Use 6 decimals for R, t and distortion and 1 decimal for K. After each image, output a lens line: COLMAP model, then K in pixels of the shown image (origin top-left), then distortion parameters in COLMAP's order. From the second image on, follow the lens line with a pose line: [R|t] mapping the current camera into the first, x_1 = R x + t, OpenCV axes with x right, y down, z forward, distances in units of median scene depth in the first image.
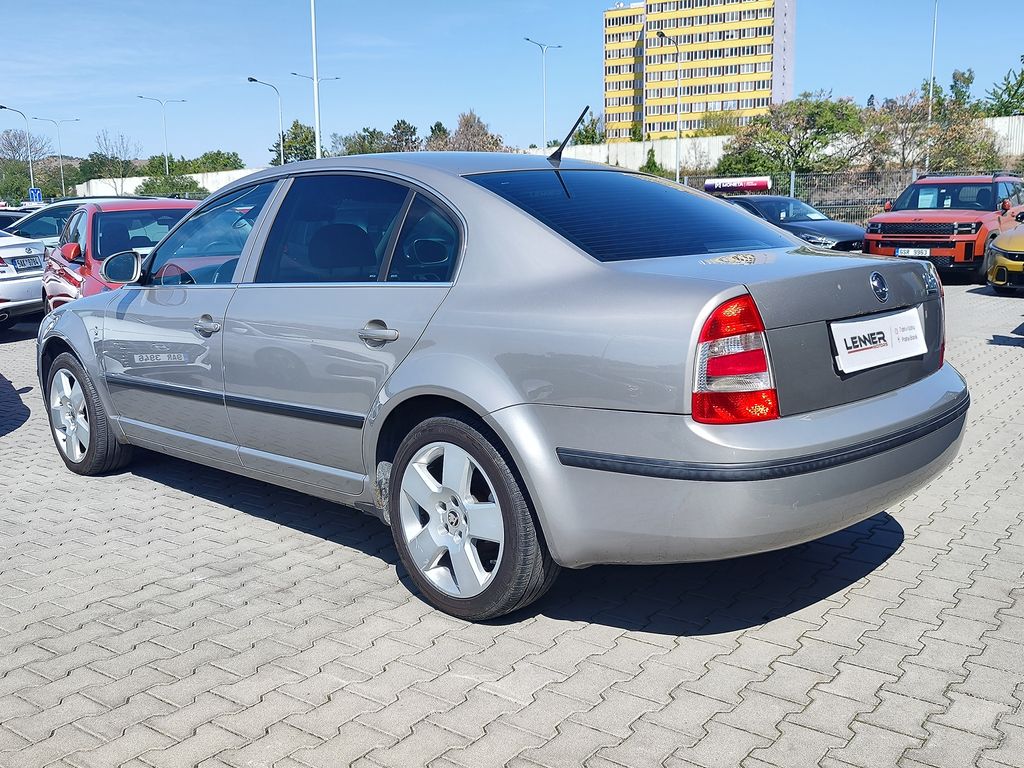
lens RADIAL K [[987.3, 0, 512.0], [0, 987.3, 384.0], [0, 0, 1]] dist [0.055376, -0.135099]
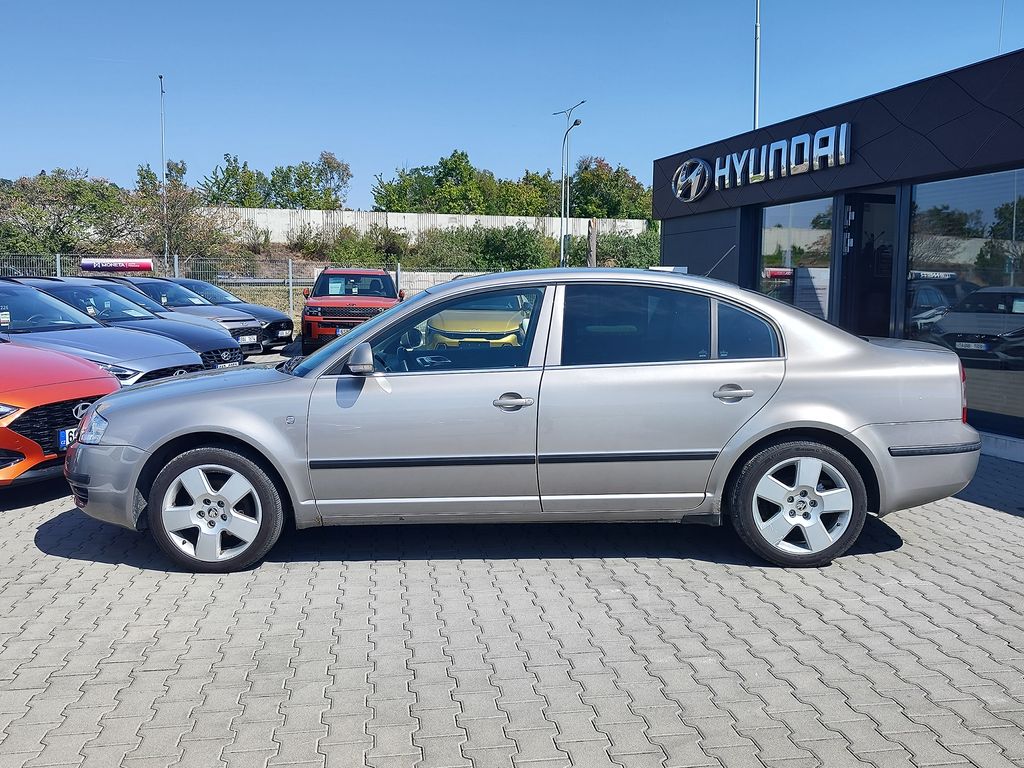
lens RADIAL K [[987.3, 0, 512.0], [0, 987.3, 384.0], [0, 0, 1]] dist [0.055376, -0.135099]
pose [[0.717596, -0.043374, 0.695107, -0.322505], [0.097114, 0.994540, -0.038197, -0.009092], [-0.689655, 0.094914, 0.717891, 0.034229]]
